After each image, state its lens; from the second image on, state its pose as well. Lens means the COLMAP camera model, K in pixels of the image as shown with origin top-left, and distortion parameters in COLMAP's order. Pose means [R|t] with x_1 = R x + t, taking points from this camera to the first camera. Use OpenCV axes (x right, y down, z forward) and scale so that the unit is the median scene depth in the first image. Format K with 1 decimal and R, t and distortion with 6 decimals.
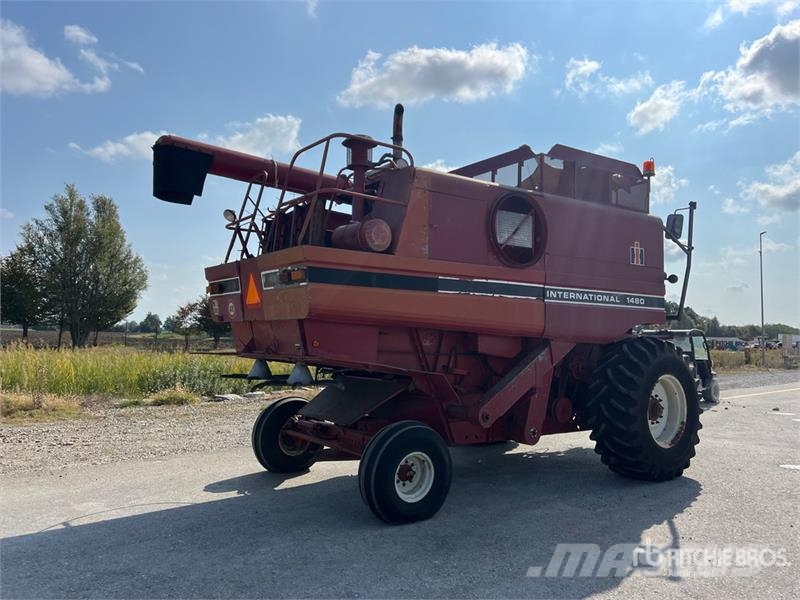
lens RADIAL K [[615.5, 0, 408.6], [0, 615.5, 294.2], [0, 0, 1]] dist [0.067735, -0.077552]
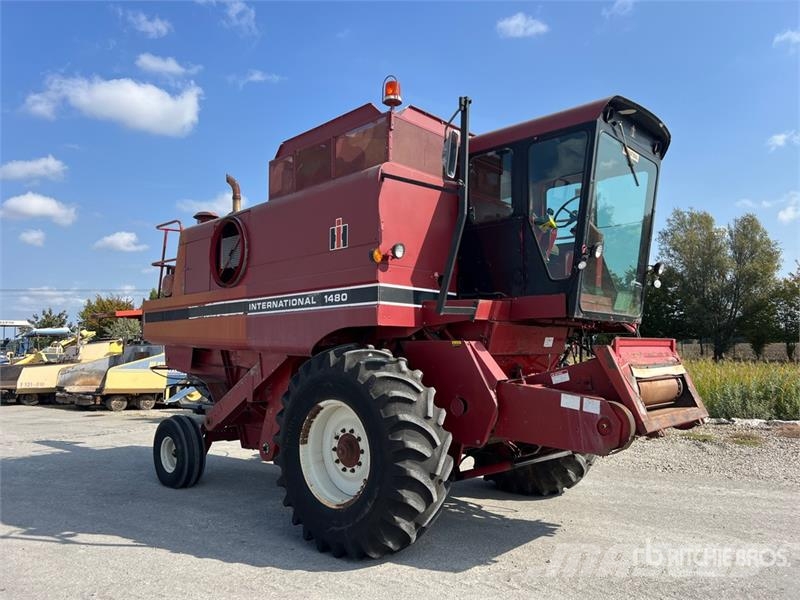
lens RADIAL K [[615.5, 0, 408.6], [0, 615.5, 294.2], [0, 0, 1]] dist [0.067735, -0.077552]
pose [[0.179159, -0.112525, -0.977364, 1.163346], [0.076151, 0.992043, -0.100256, 0.091478], [0.980869, -0.056465, 0.186302, 1.000081]]
